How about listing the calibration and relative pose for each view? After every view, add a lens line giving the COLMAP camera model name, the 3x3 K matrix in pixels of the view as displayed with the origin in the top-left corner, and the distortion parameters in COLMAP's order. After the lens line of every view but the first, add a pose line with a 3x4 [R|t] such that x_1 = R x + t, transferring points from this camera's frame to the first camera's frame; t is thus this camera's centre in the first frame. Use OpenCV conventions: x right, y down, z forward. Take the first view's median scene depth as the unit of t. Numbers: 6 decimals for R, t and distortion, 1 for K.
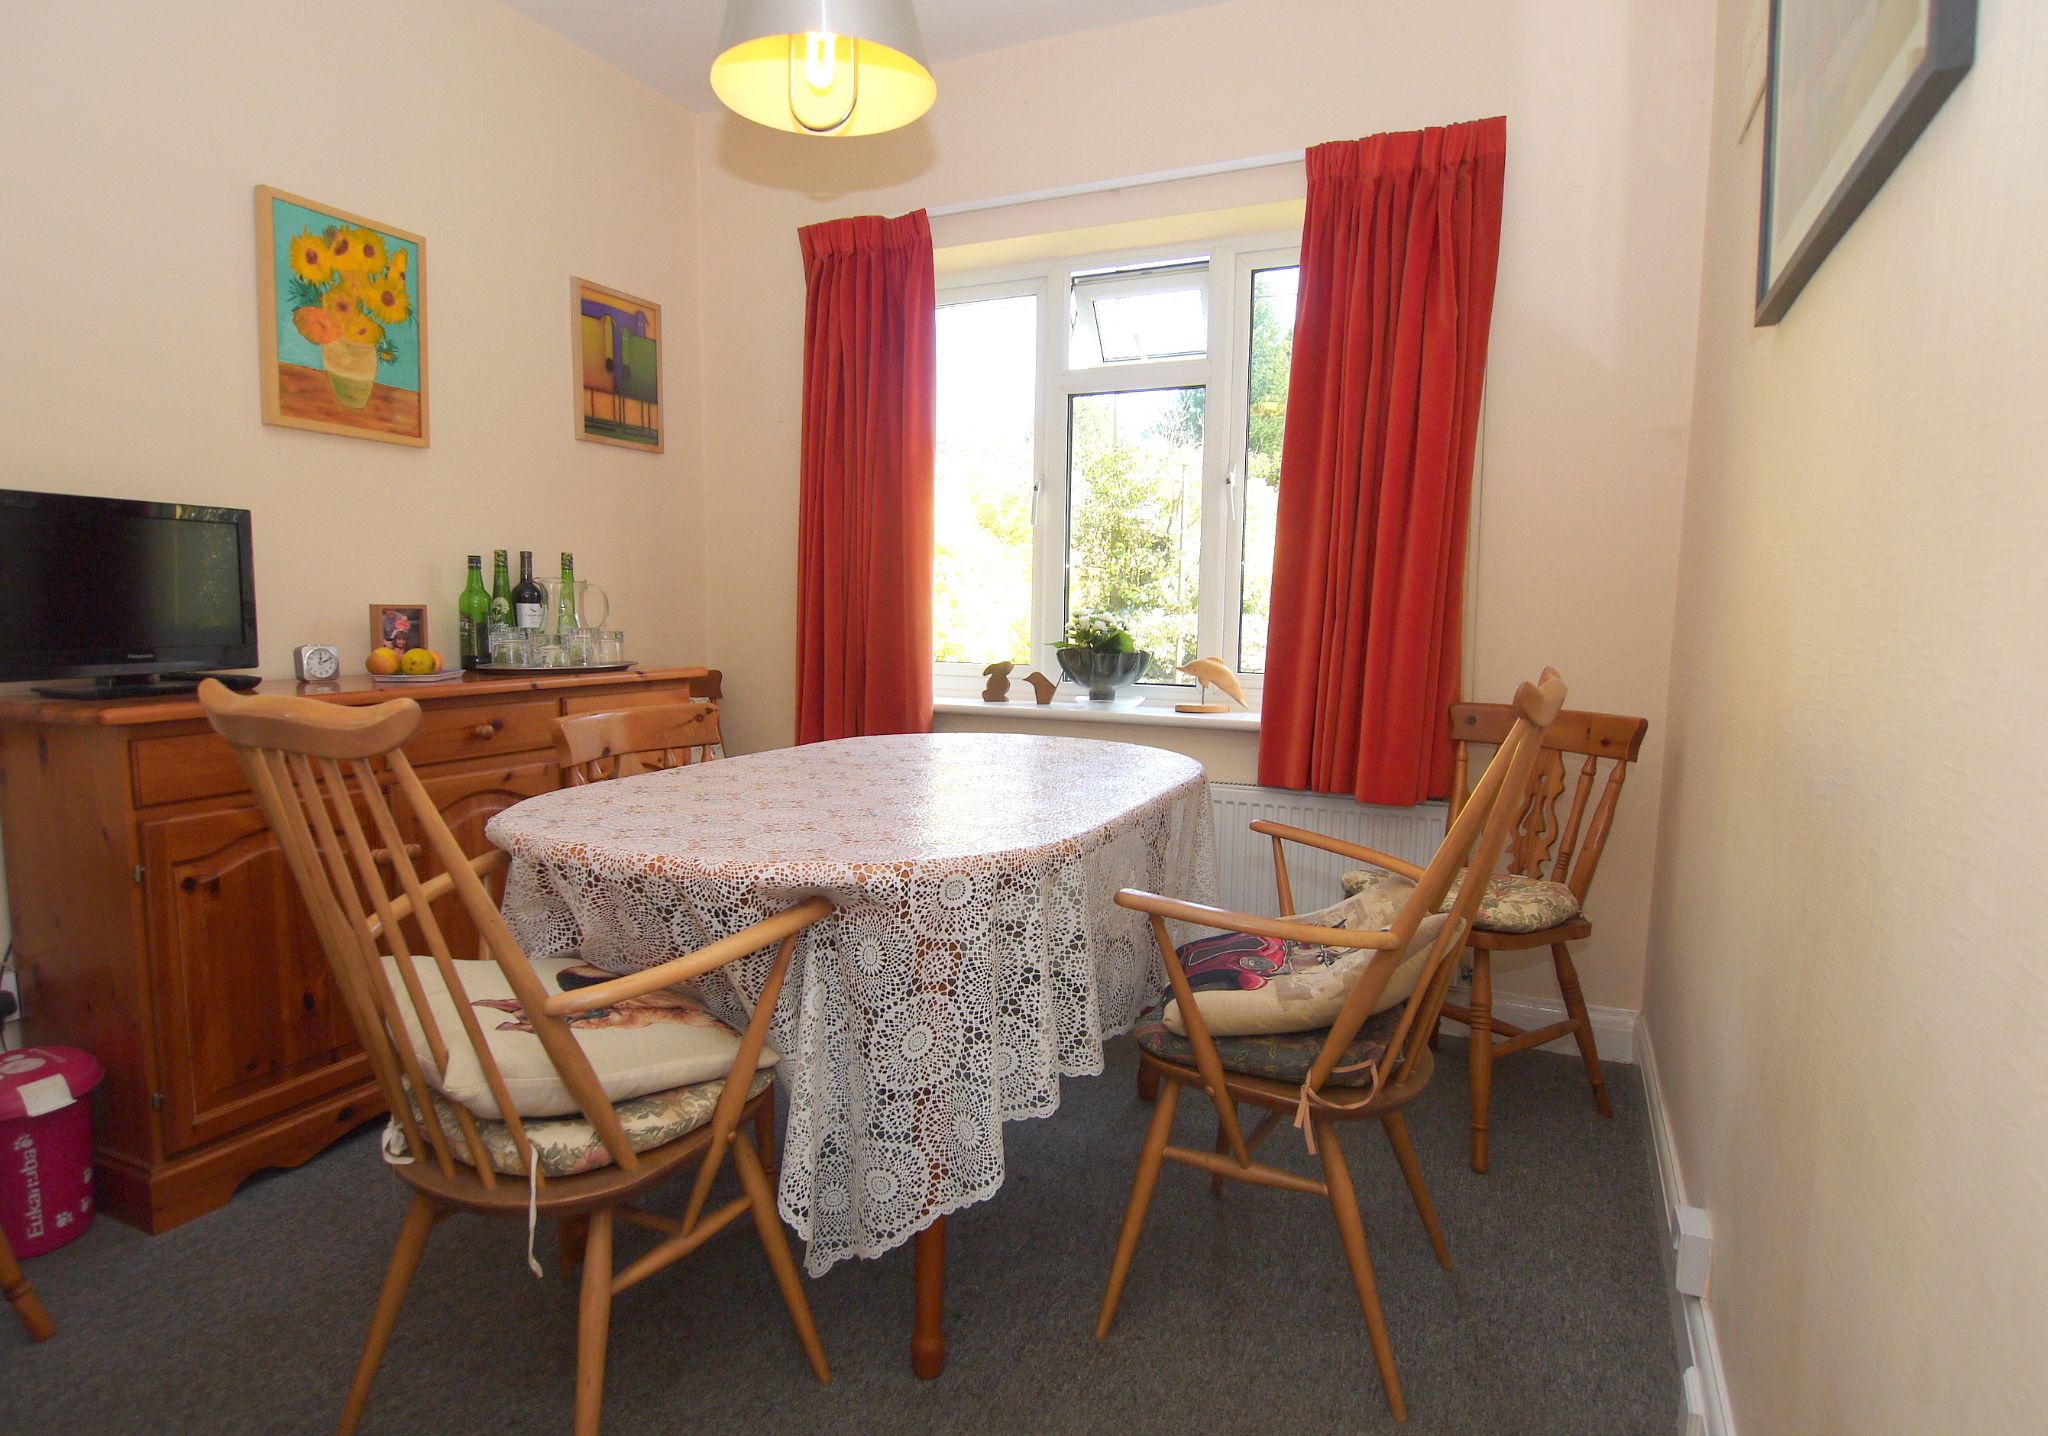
lens RADIAL K [[1139.9, 0, 1024.0], [0, 1139.9, 718.0], [0, 0, 1]] dist [0.050076, 0.000043]
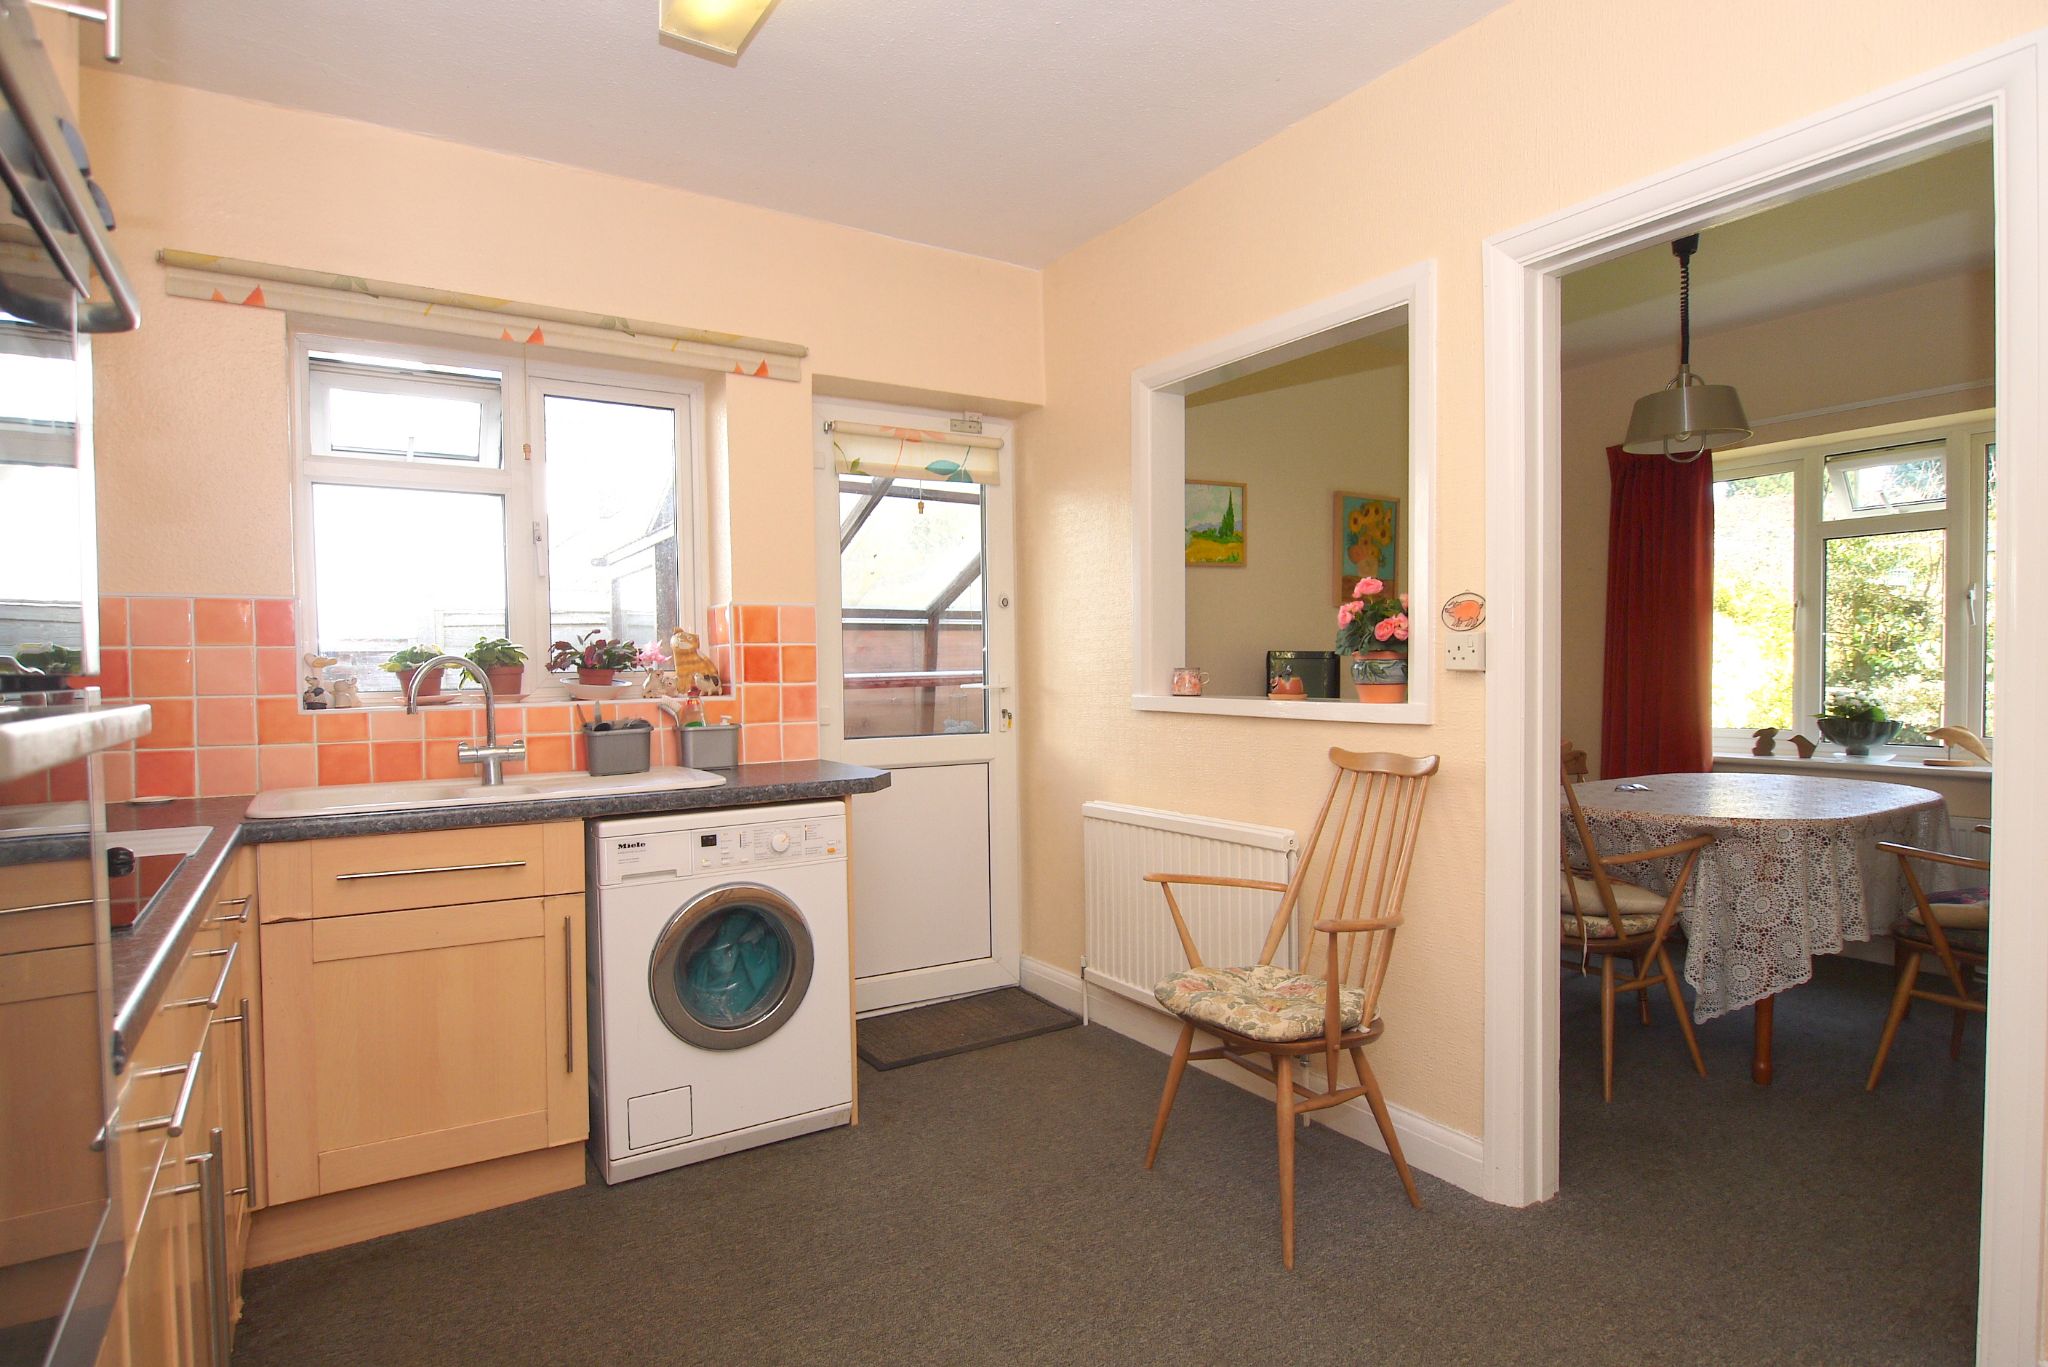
lens RADIAL K [[1103.3, 0, 1024.7], [0, 1103.3, 697.7], [0, 0, 1]] dist [-0.005707, -0.001585]
pose [[0.843117, -0.007747, -0.537674, -0.072062], [-0.032246, 0.997368, -0.064934, 0.036448], [0.536763, 0.072085, 0.840648, -0.734179]]
